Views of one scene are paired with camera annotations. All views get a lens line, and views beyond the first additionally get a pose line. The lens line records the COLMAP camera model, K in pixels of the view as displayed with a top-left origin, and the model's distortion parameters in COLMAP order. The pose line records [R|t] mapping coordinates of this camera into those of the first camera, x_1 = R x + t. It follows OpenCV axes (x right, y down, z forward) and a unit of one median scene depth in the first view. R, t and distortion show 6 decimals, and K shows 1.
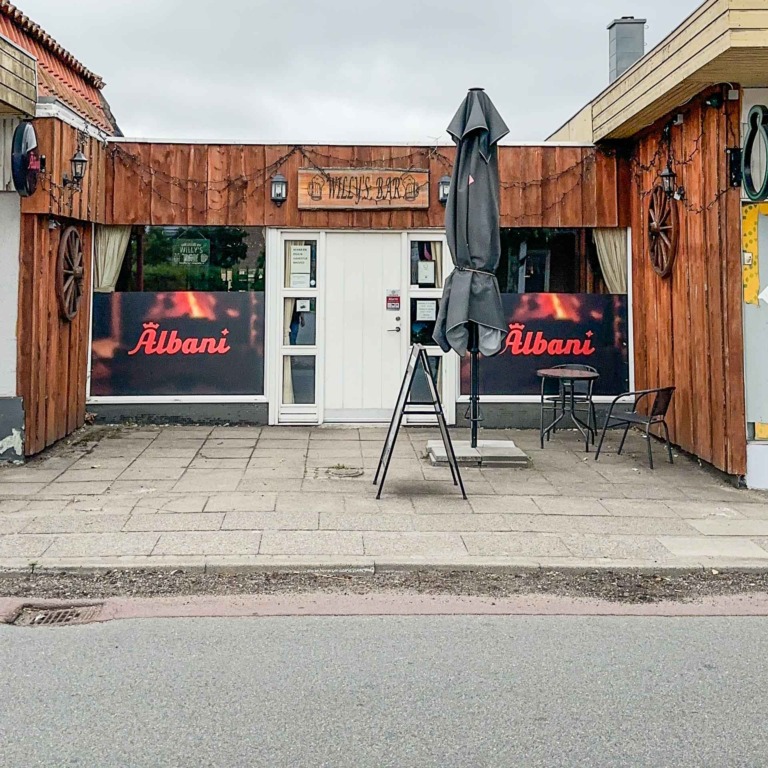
lens RADIAL K [[743.4, 0, 384.0], [0, 743.4, 384.0], [0, 0, 1]] dist [-0.167221, 0.003800]
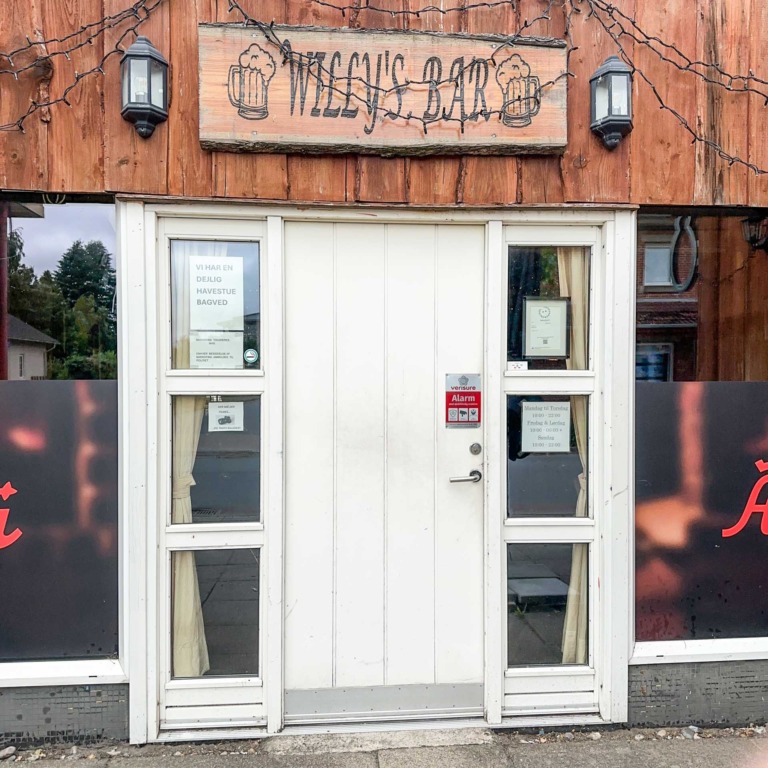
lens RADIAL K [[743.4, 0, 384.0], [0, 743.4, 384.0], [0, 0, 1]] dist [-0.167221, 0.003800]
pose [[0.999932, -0.005693, -0.010138, -0.025697], [0.004475, 0.993197, -0.116363, -0.080627], [0.010732, 0.116310, 0.993155, 0.643508]]
